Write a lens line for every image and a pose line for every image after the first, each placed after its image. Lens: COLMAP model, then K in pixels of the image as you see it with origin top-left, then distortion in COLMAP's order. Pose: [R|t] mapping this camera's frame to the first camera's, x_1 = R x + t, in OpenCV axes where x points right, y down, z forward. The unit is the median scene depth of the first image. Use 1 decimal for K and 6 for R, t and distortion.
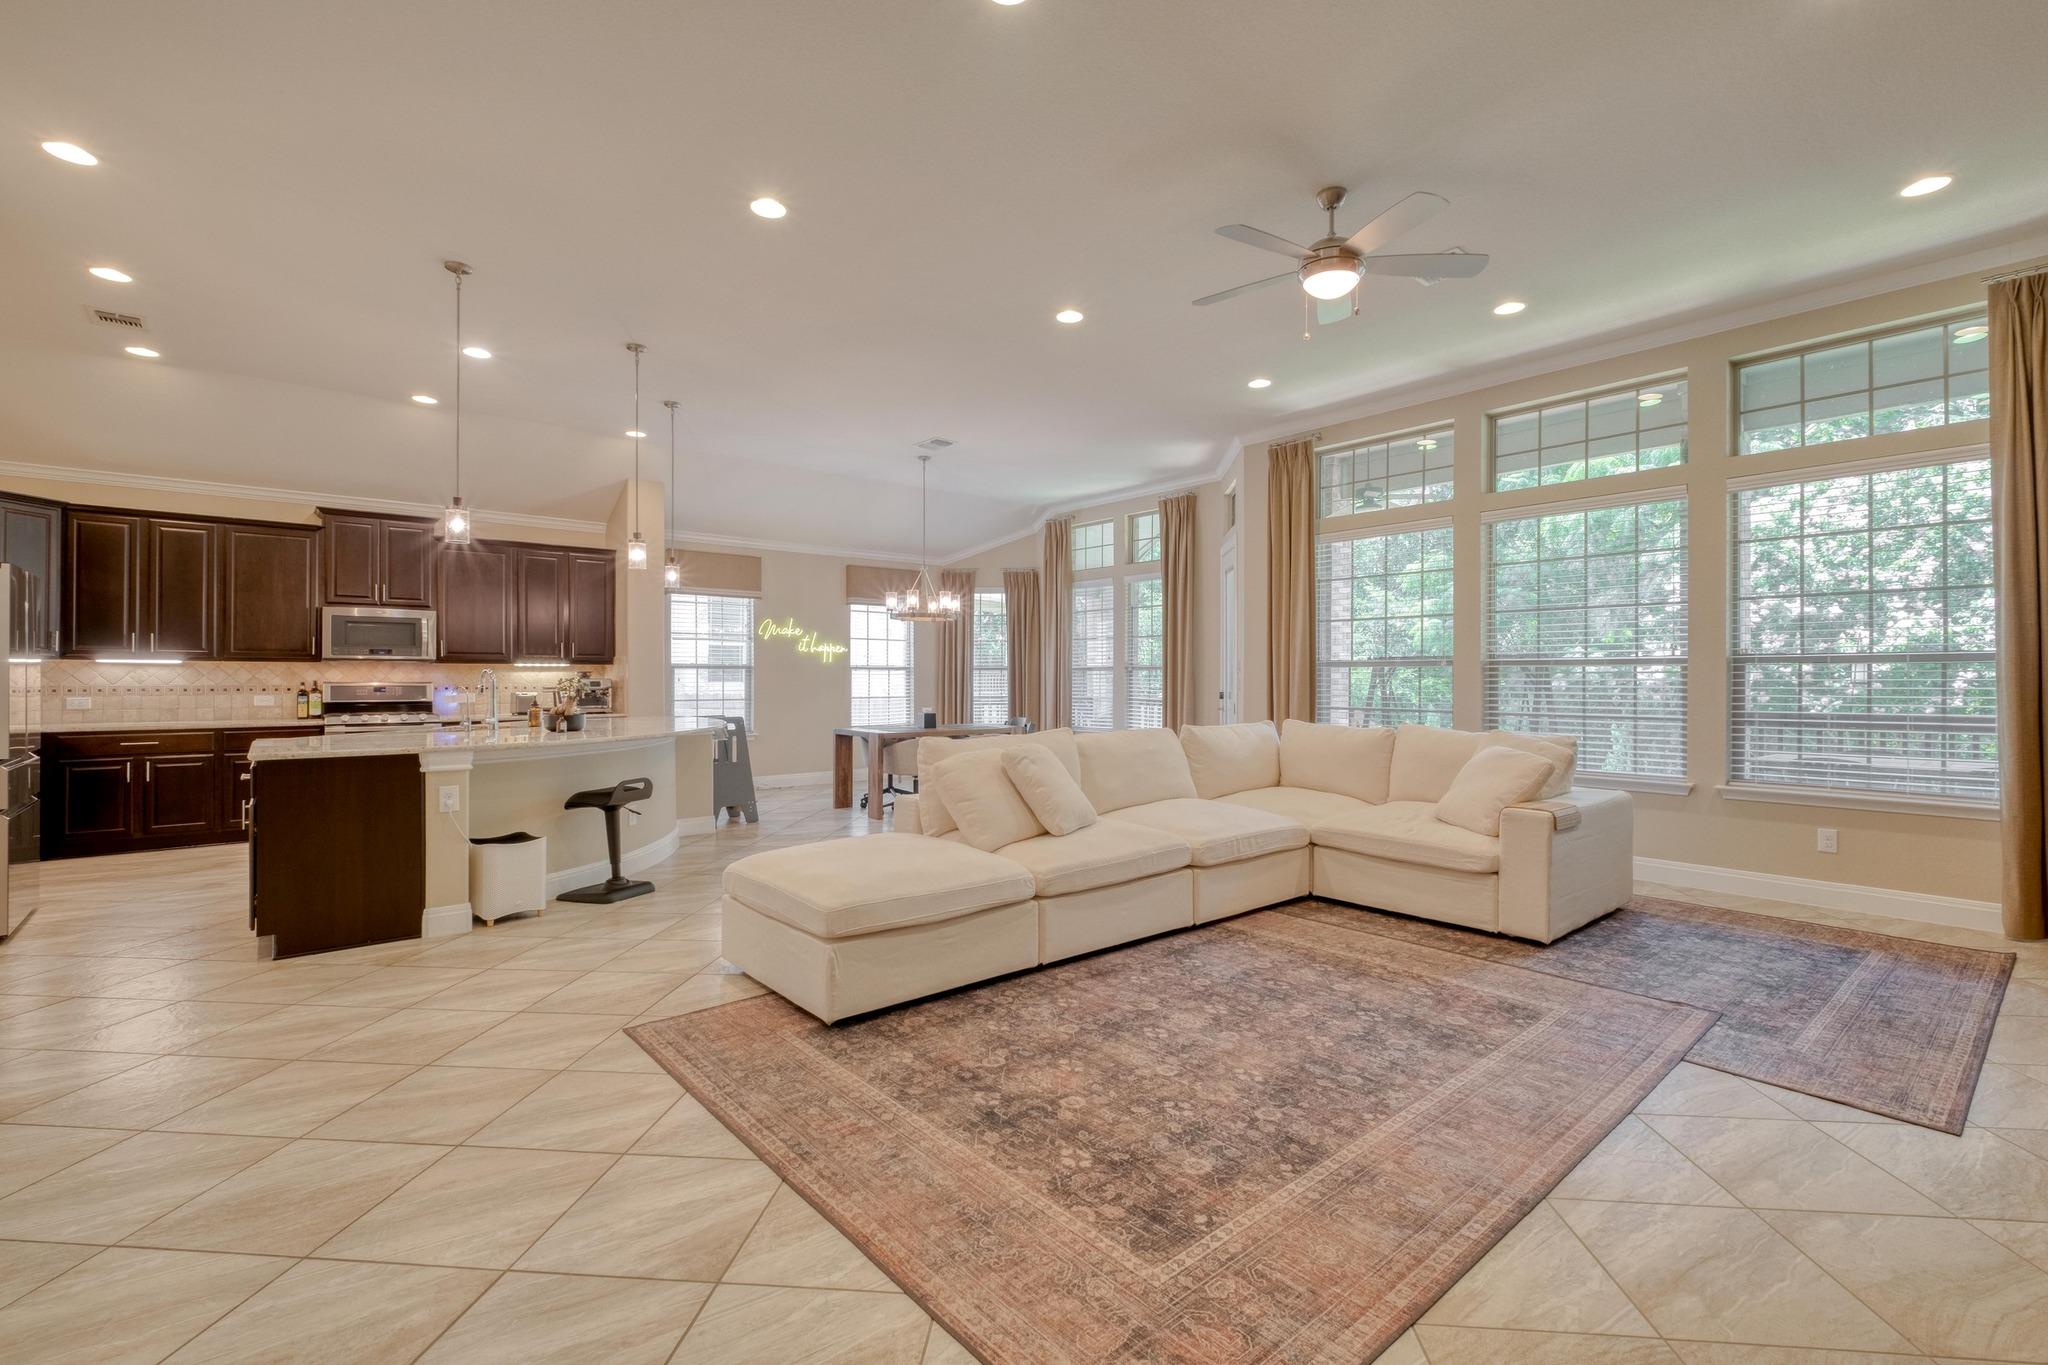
lens RADIAL K [[894.4, 0, 1030.8], [0, 894.4, 685.9], [0, 0, 1]] dist [0.001228, -0.000350]
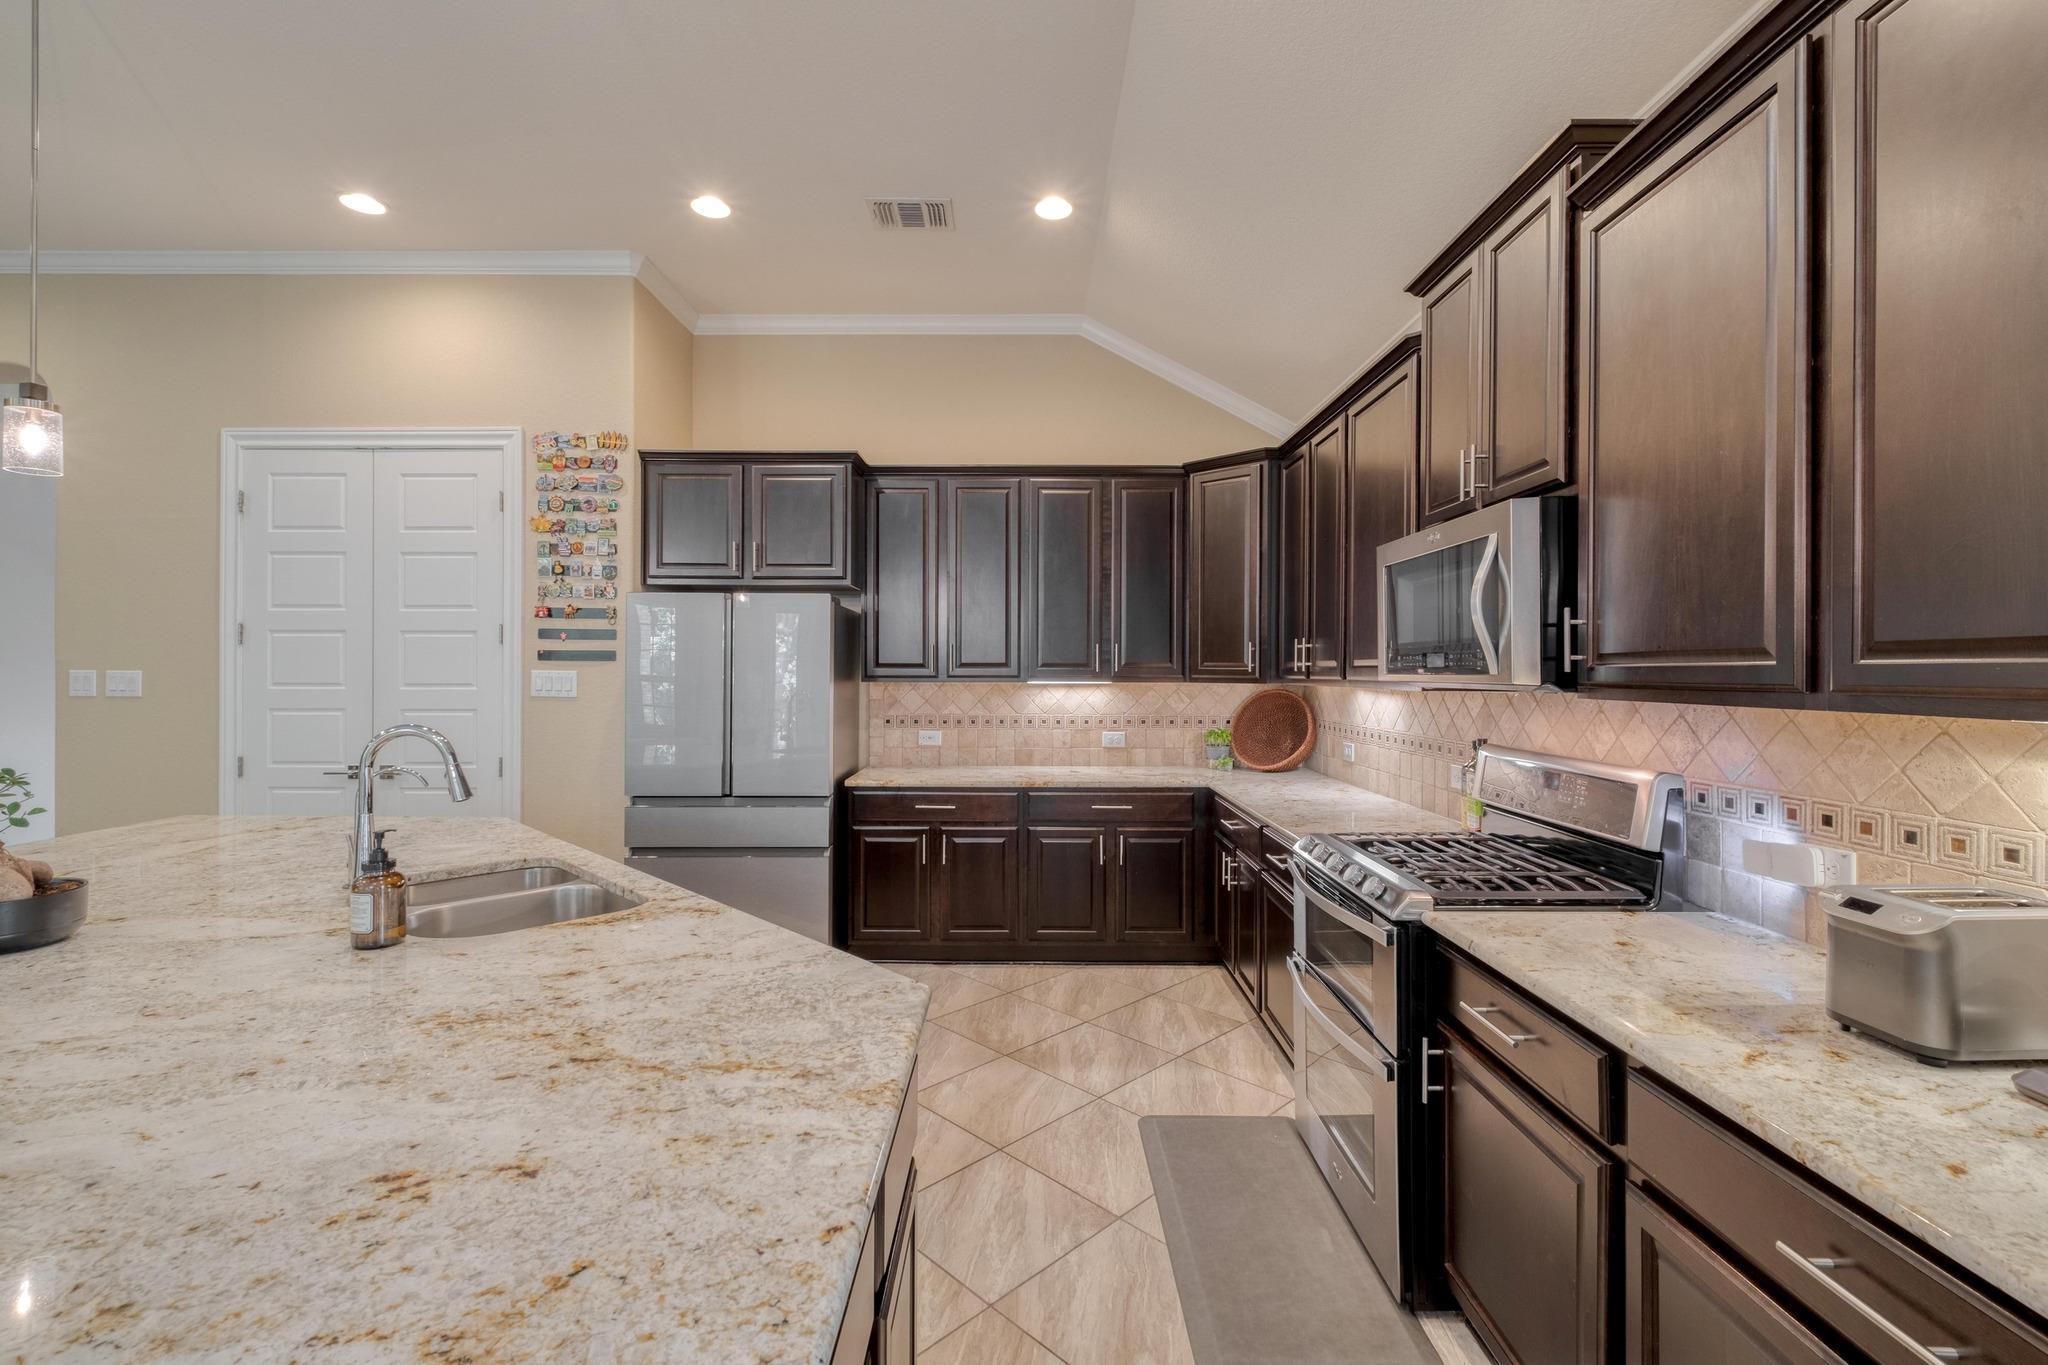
lens RADIAL K [[887.1, 0, 1023.4], [0, 887.1, 670.5], [0, 0, 1]] dist [-0.001260, -0.000465]
pose [[-0.651700, -0.001240, -0.758476, -0.546182], [-0.009185, 0.999938, 0.006257, -0.049659], [0.758421, 0.011044, -0.651671, 1.540686]]
